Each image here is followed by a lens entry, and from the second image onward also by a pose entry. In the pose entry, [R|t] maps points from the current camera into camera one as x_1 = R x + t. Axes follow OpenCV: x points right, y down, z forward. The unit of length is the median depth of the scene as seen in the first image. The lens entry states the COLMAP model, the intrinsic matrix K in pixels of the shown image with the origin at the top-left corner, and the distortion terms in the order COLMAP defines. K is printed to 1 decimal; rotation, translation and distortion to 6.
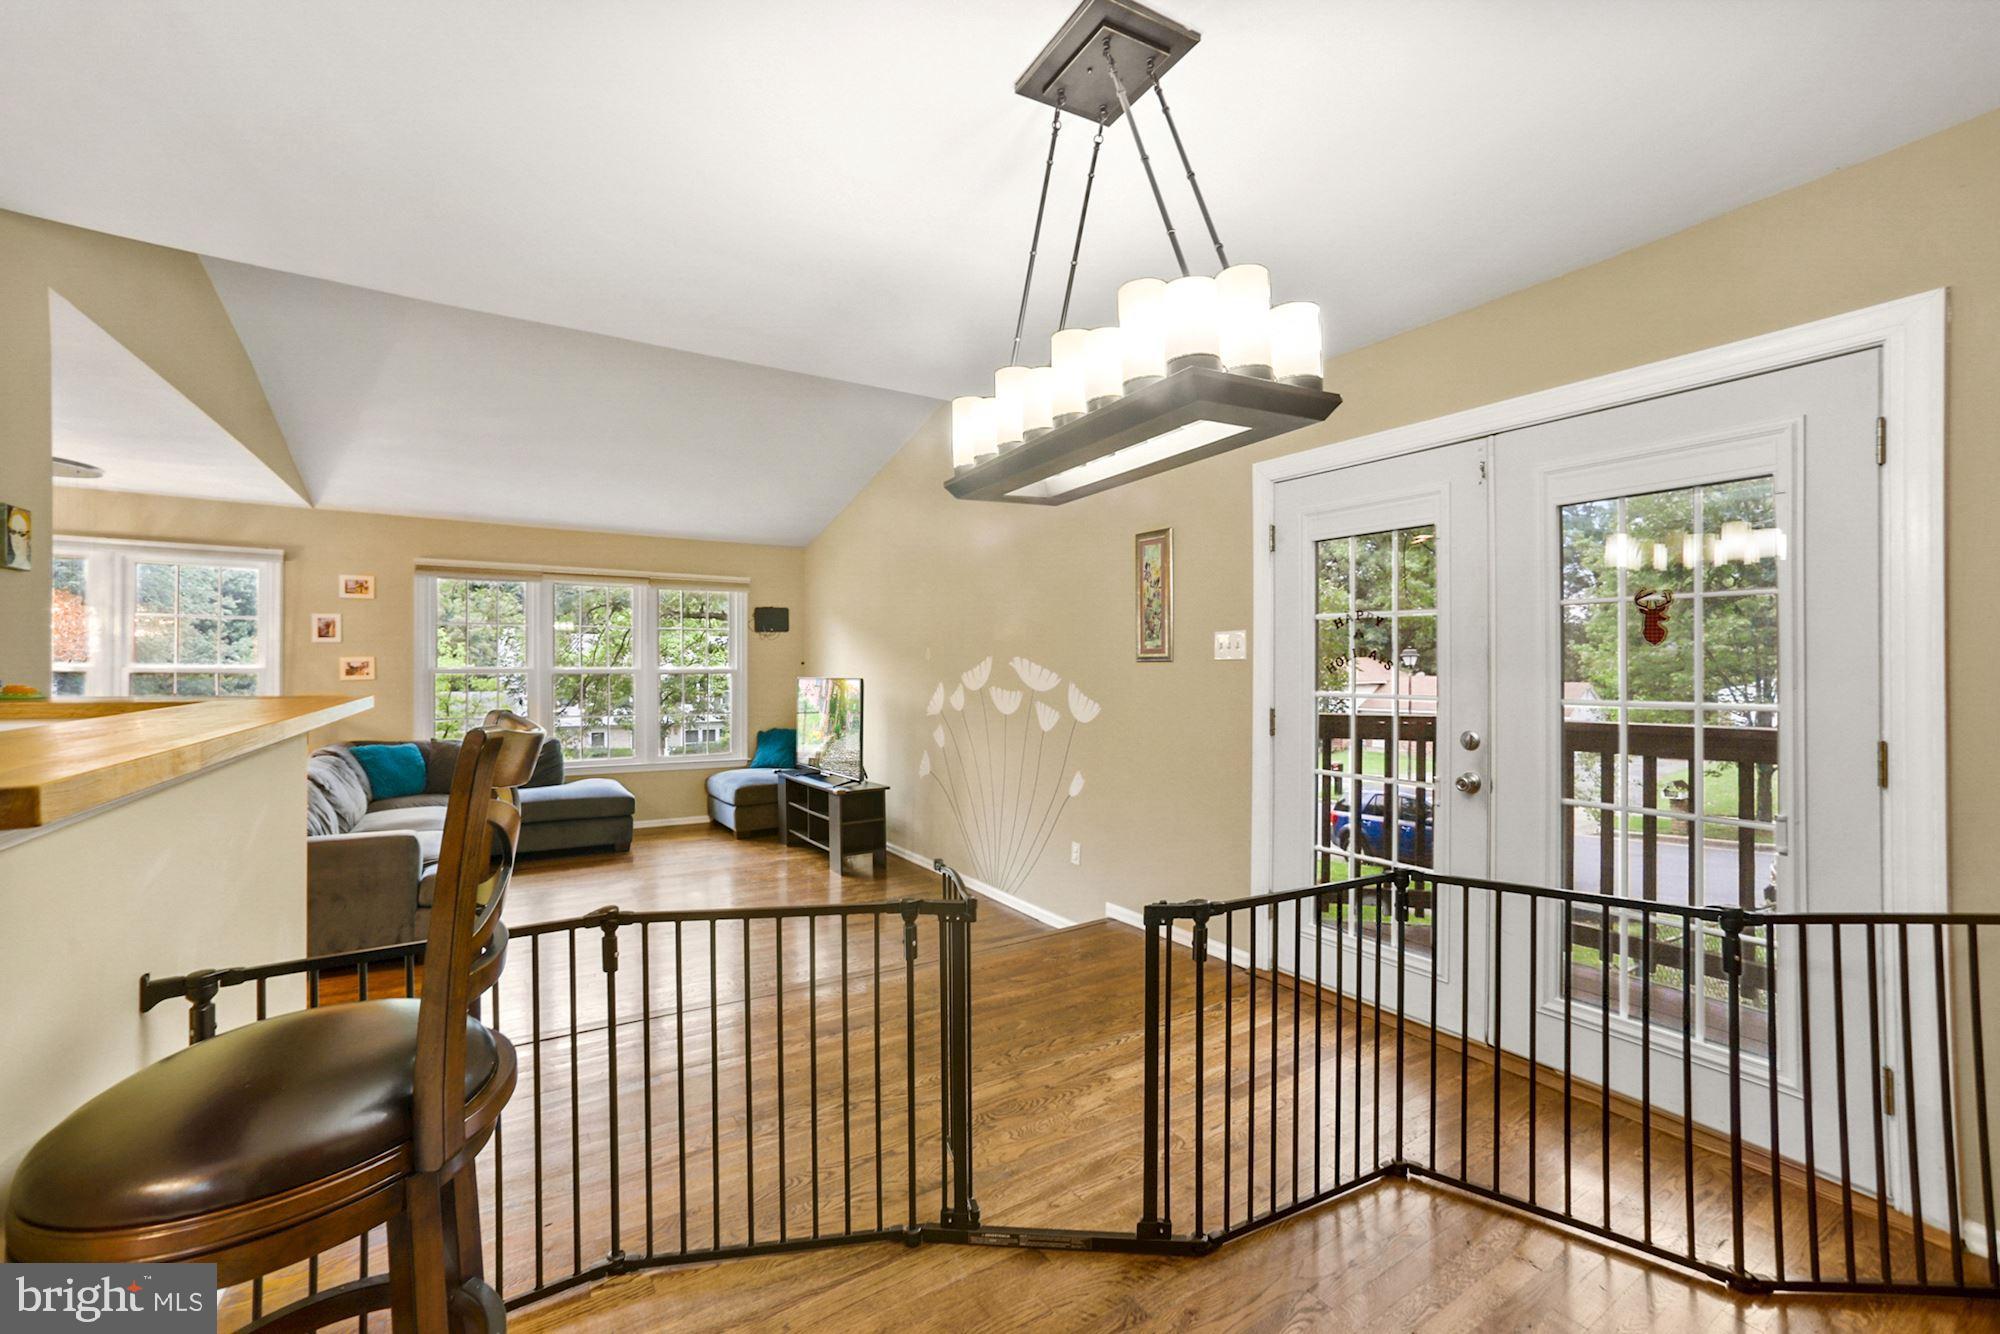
lens RADIAL K [[811.5, 0, 997.1], [0, 811.5, 658.2], [0, 0, 1]] dist [-0.026741, 0.012251]
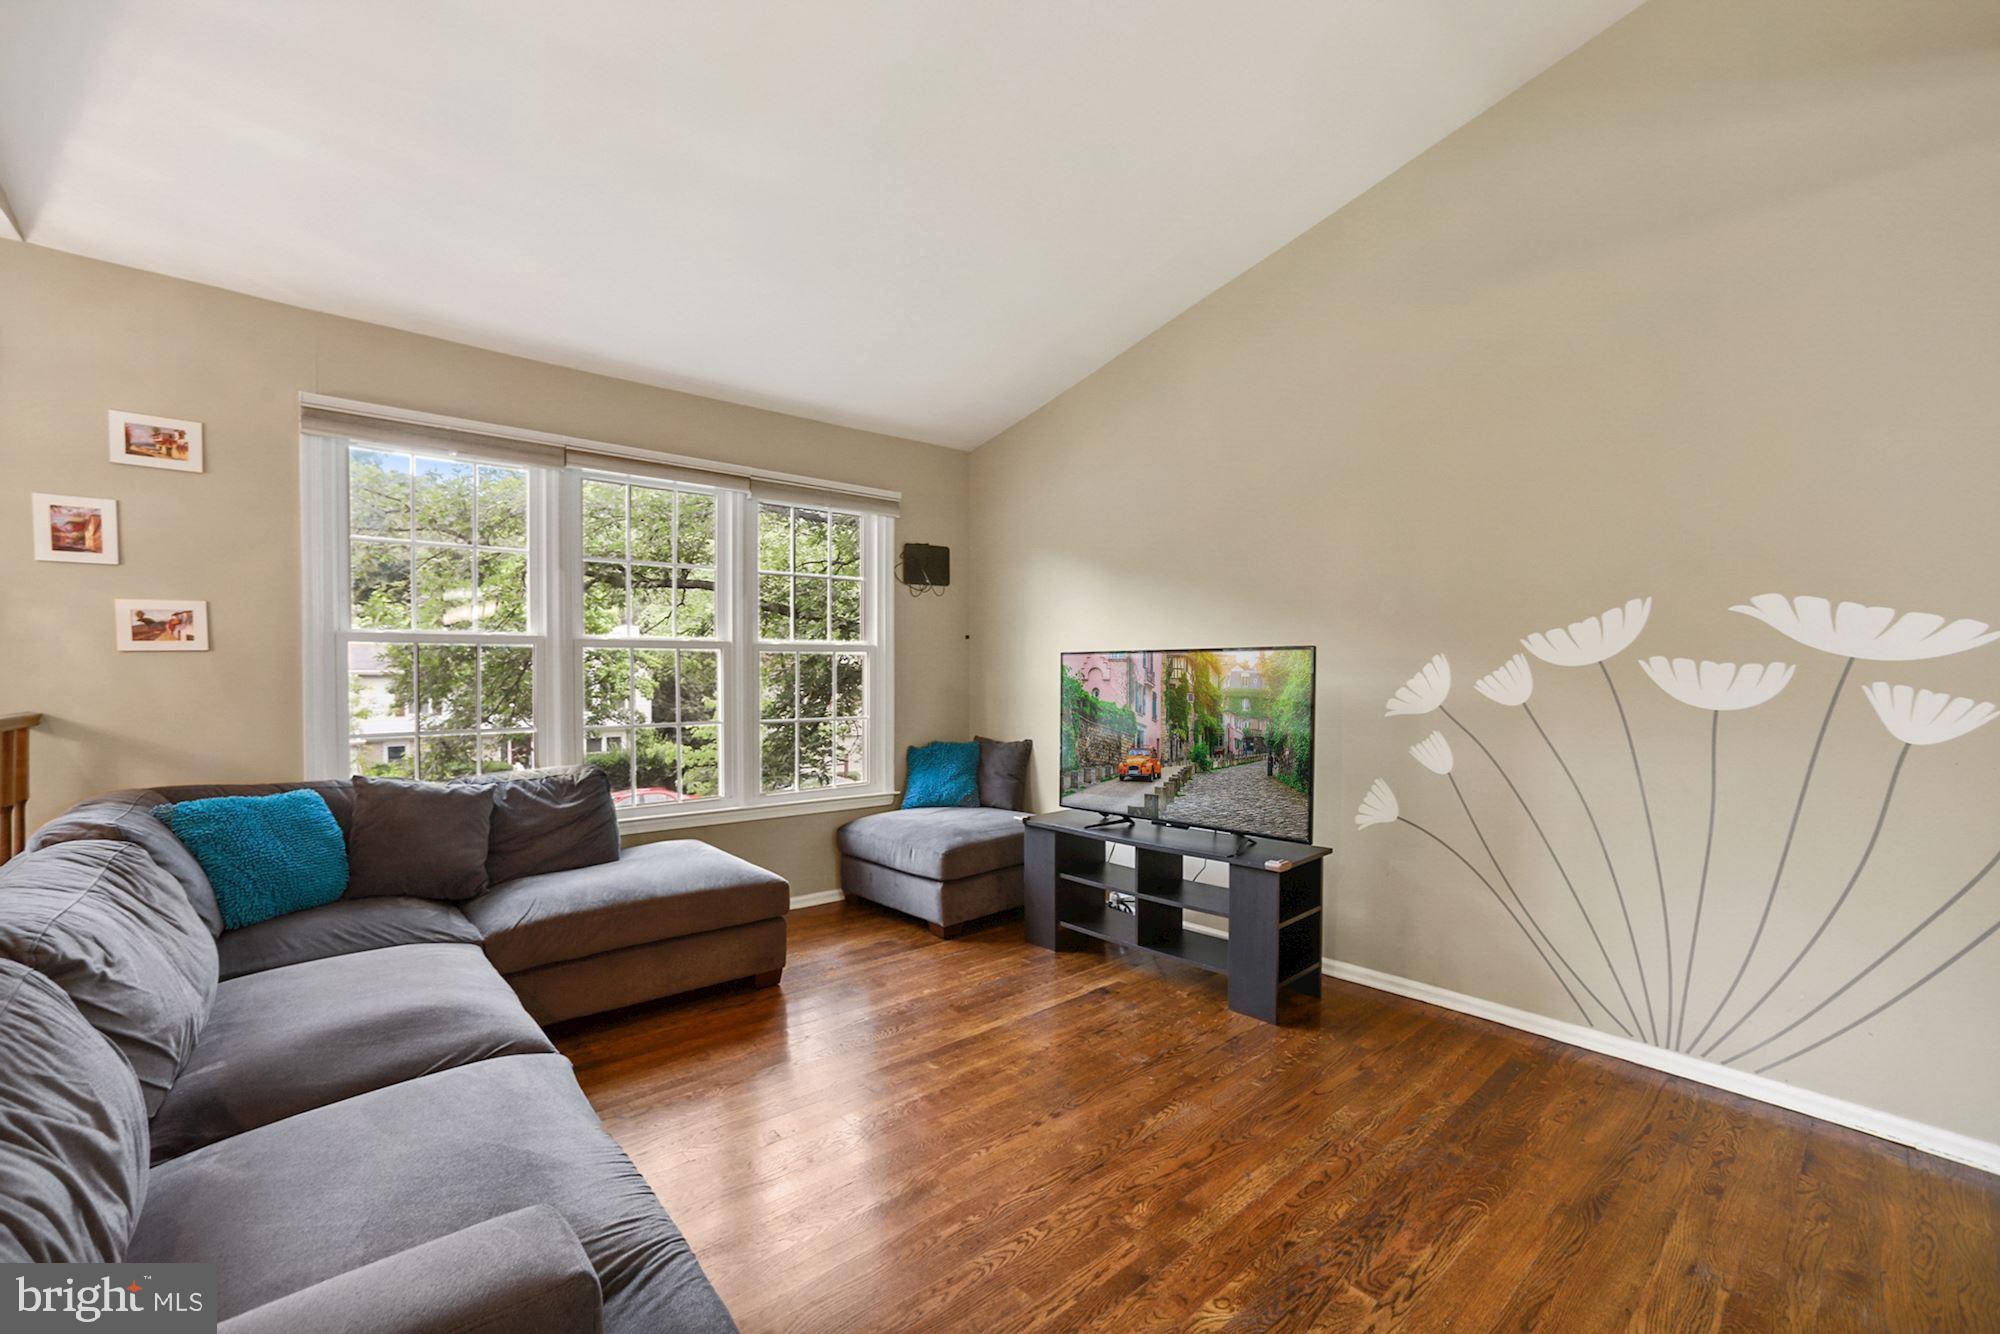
lens RADIAL K [[811.5, 0, 1008.2], [0, 811.5, 680.5], [0, 0, 1]] dist [-0.026741, 0.012251]
pose [[0.986222, -0.002504, 0.165409, -0.407016], [-0.001643, 0.999688, 0.024933, 0.031752], [-0.165420, -0.024861, 0.985910, 0.481612]]
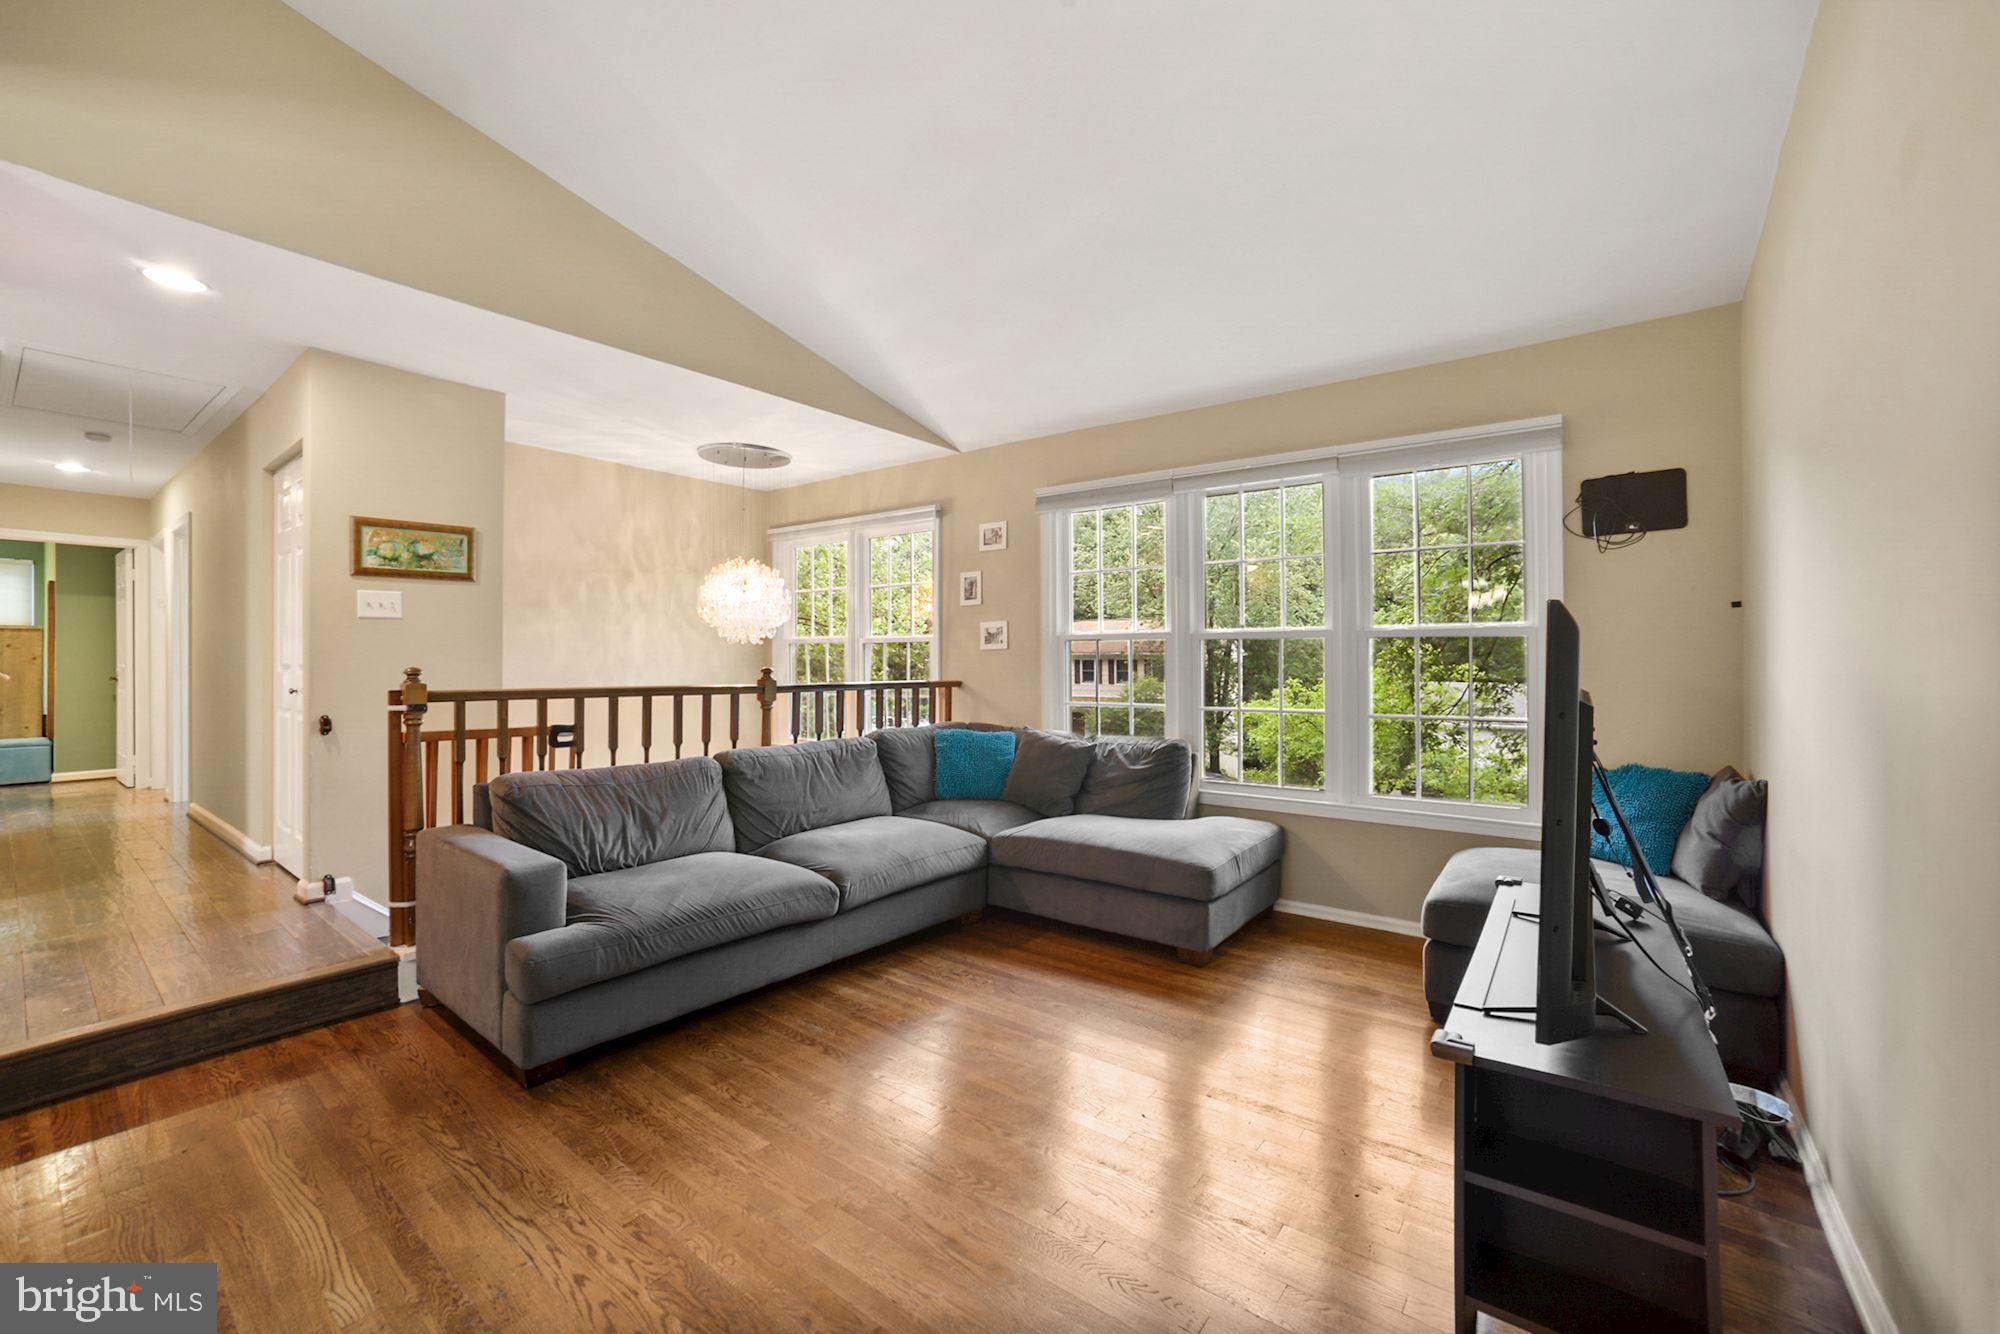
lens RADIAL K [[811.5, 0, 996.7], [0, 811.5, 660.5], [0, 0, 1]] dist [-0.026741, 0.012251]
pose [[0.367479, 0.000816, -0.930032, -0.022321], [0.007046, 0.999968, 0.003661, 0.035575], [0.930005, -0.007899, 0.367461, 0.698220]]
